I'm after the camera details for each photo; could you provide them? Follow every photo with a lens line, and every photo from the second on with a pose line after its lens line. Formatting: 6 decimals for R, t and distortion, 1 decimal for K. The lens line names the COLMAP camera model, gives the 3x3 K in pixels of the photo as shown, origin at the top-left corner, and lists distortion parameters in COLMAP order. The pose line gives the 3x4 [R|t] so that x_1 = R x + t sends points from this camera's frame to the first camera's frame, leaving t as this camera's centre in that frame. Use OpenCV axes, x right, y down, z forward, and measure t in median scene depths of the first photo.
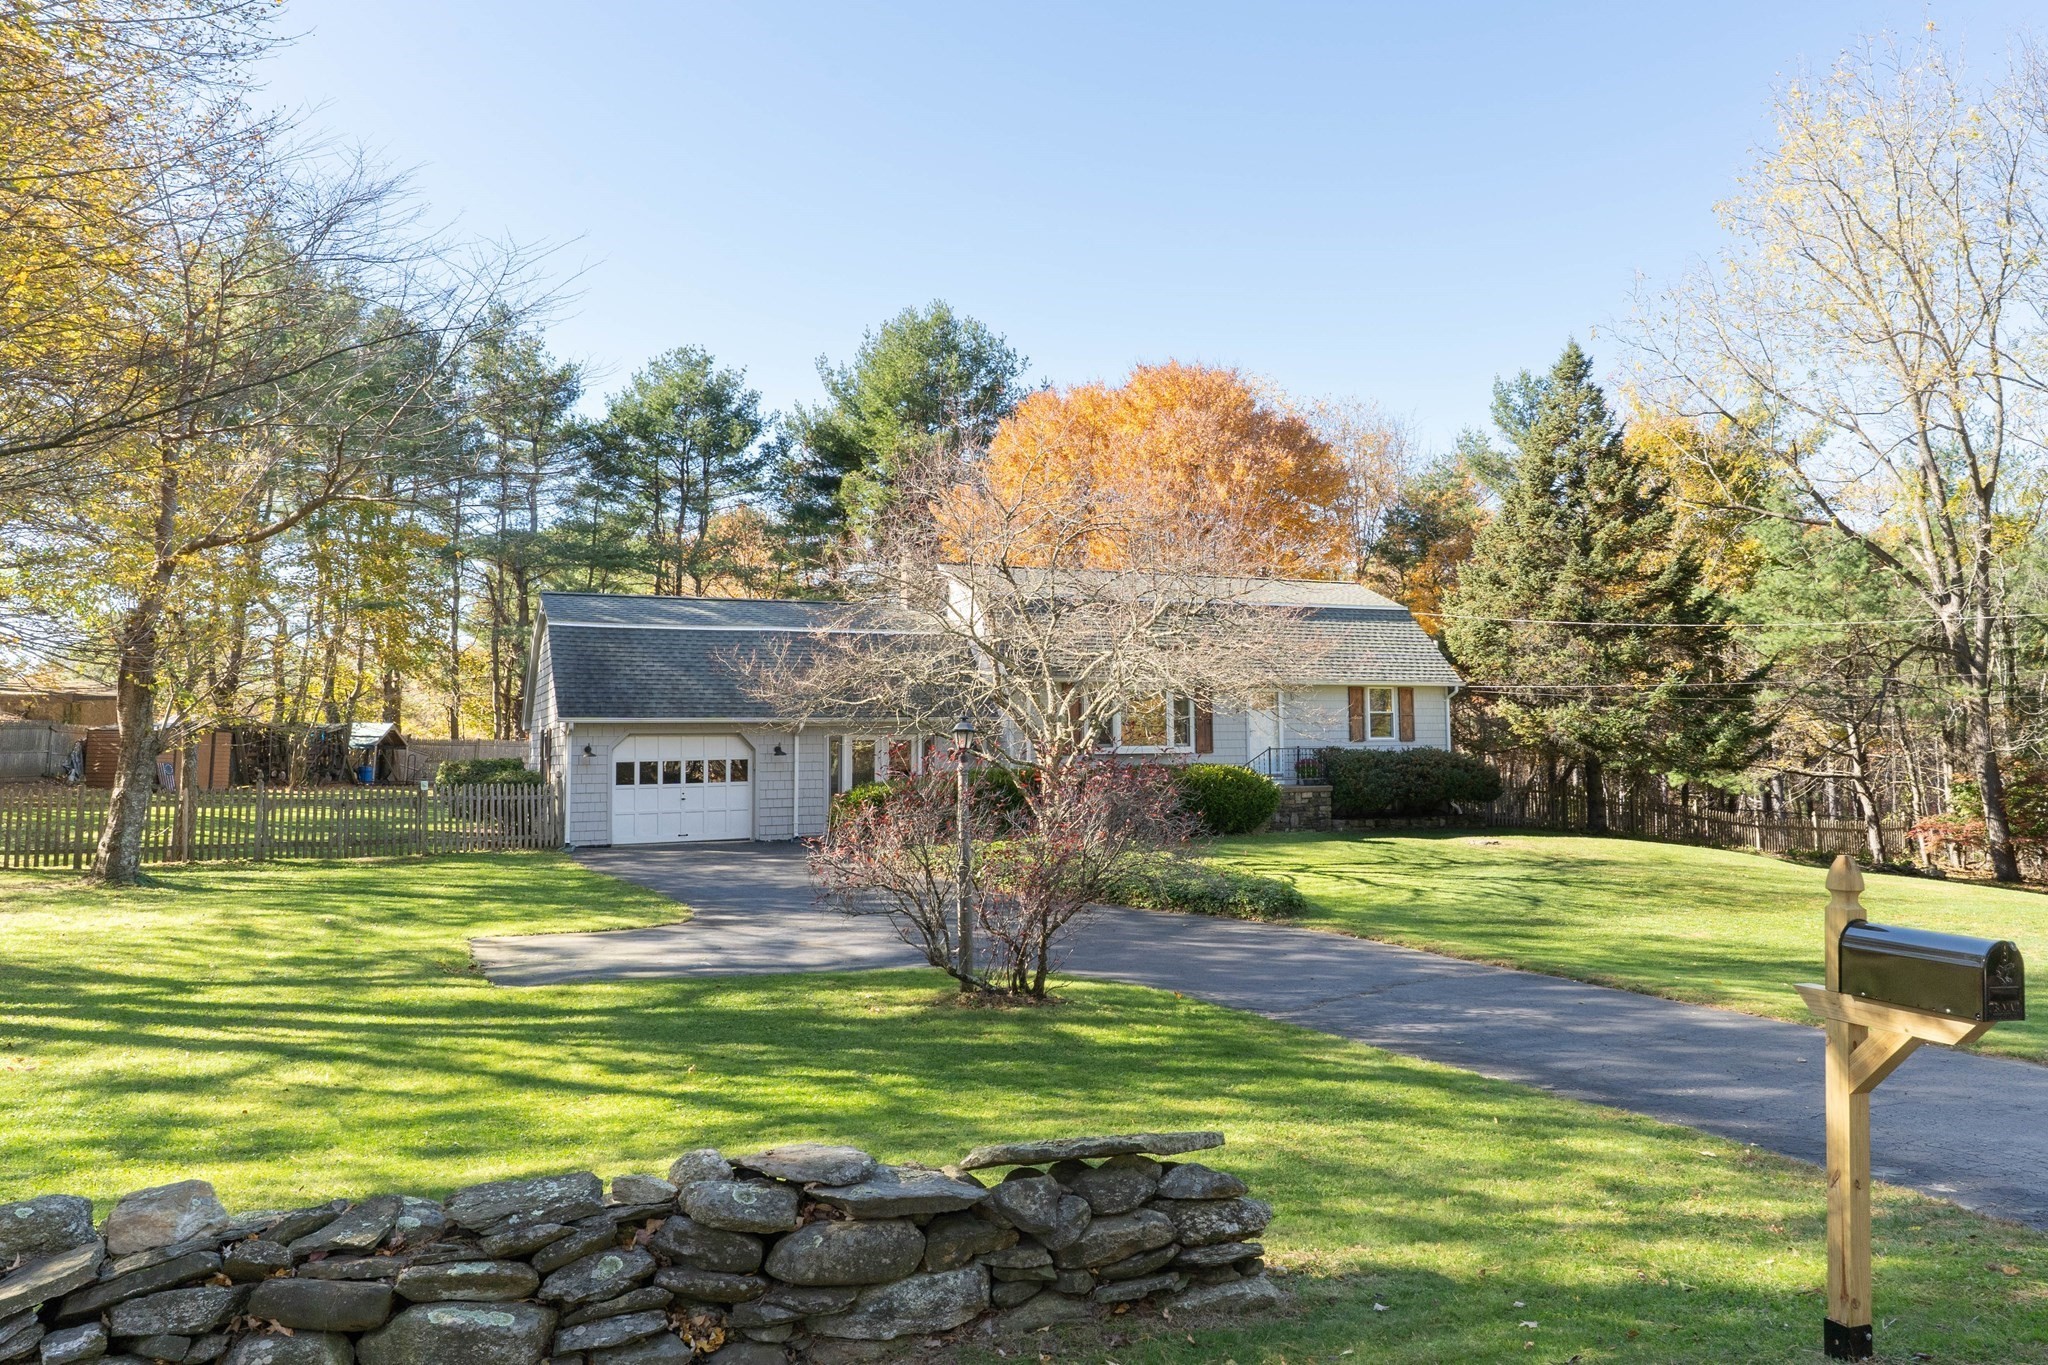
lens RADIAL K [[1153.4, 0, 1024.0], [0, 1153.4, 682.5], [0, 0, 1]] dist [-0.000749, -0.000824]
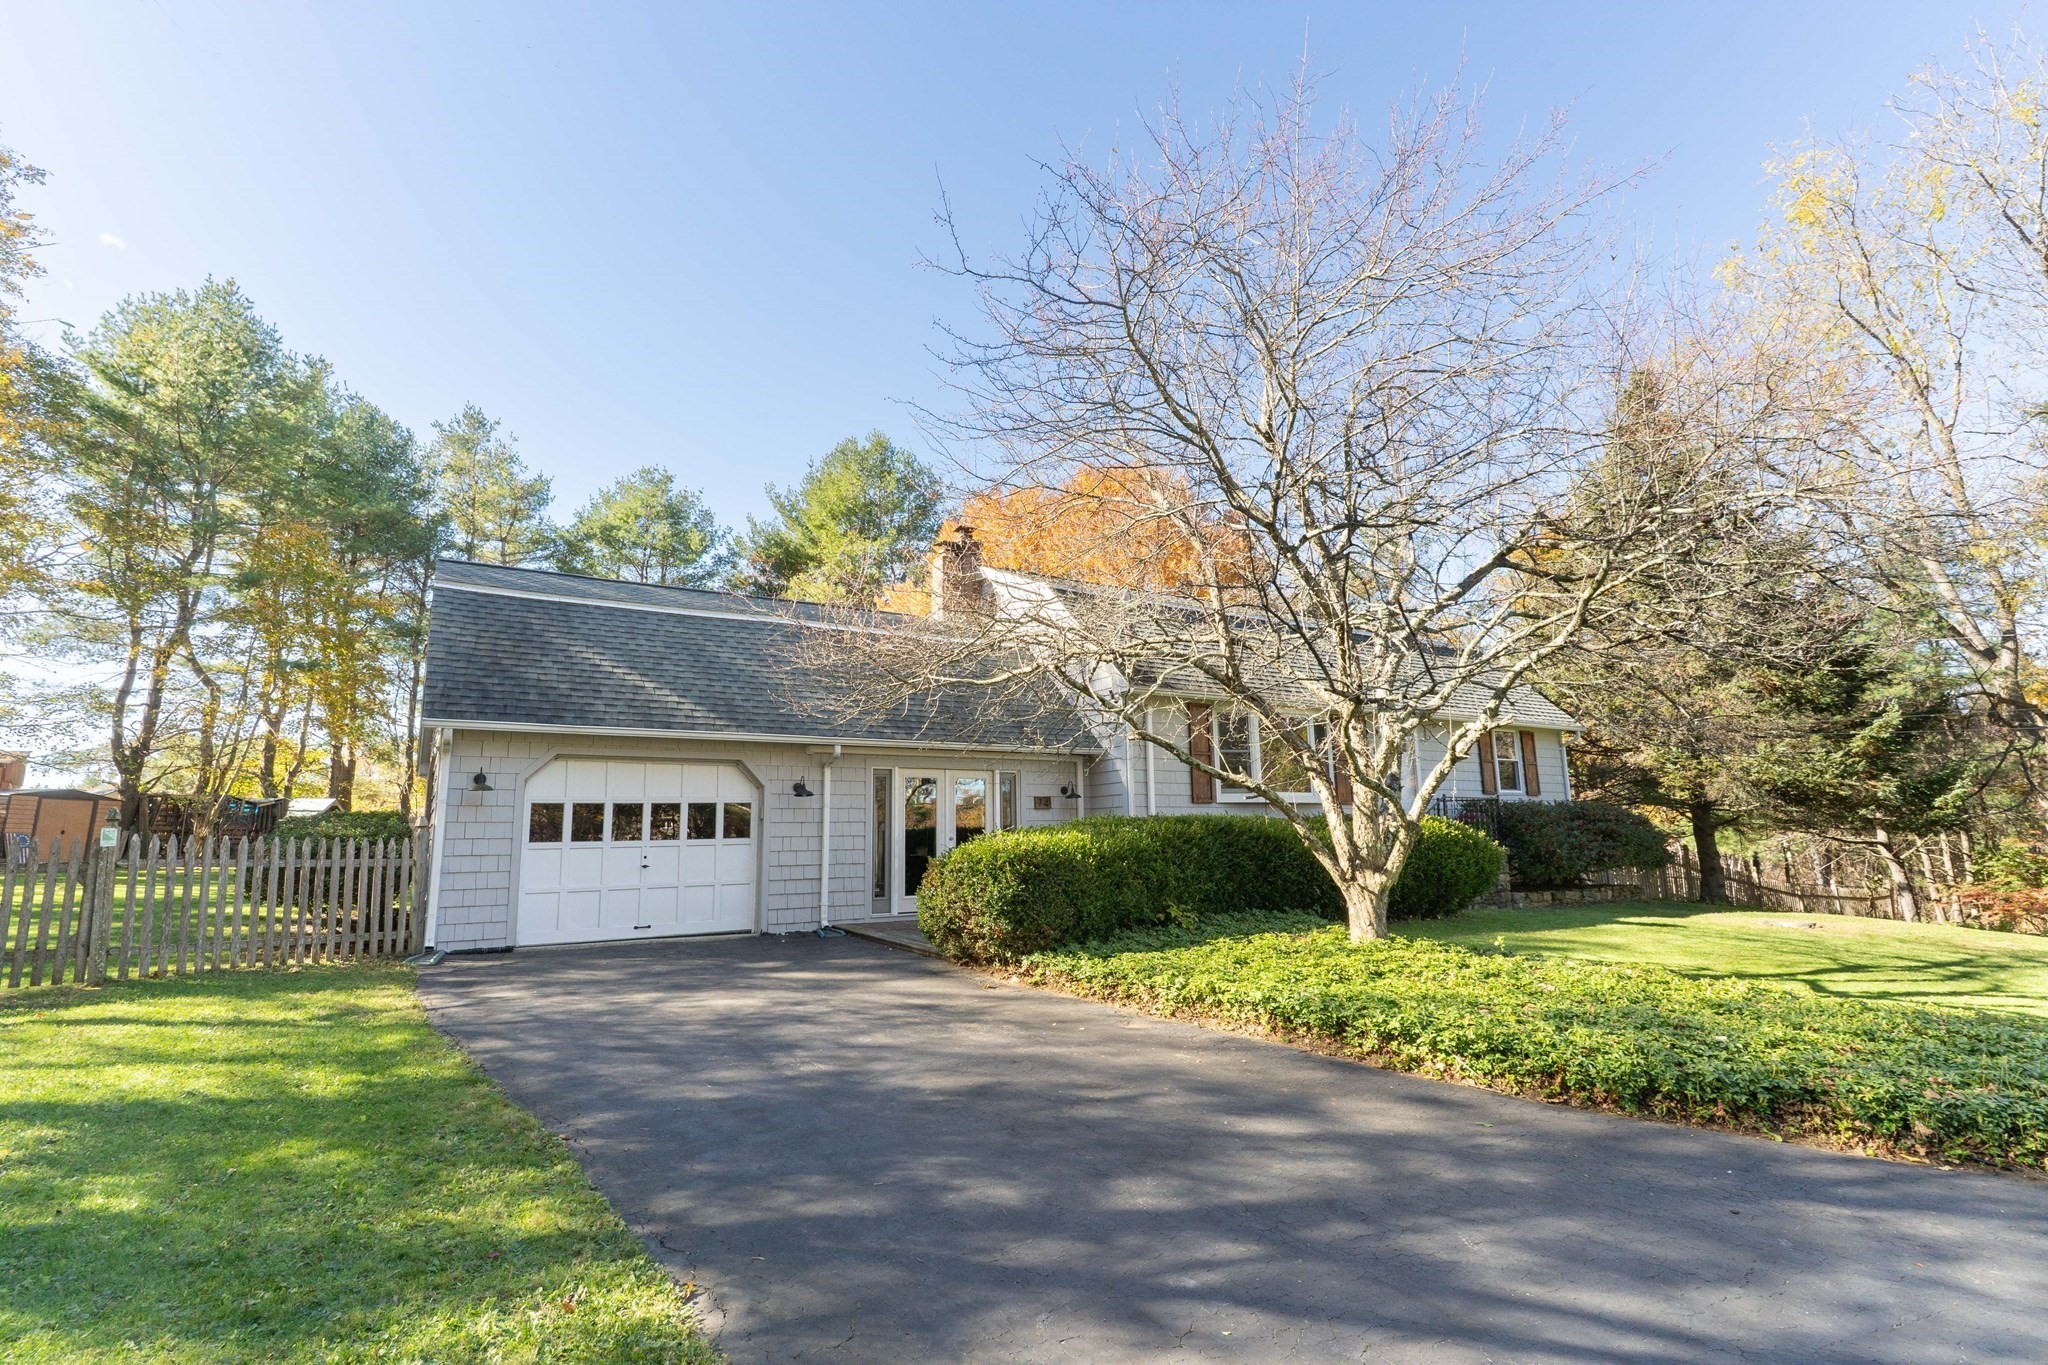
lens RADIAL K [[988.5, 0, 1013.0], [0, 988.5, 678.9], [0, 0, 1]] dist [0.003828, 0.000916]
pose [[0.997080, 0.009490, 0.075774, -0.030906], [-0.002470, 0.995736, -0.092211, 0.010876], [-0.076326, 0.091754, 0.992852, 0.099209]]
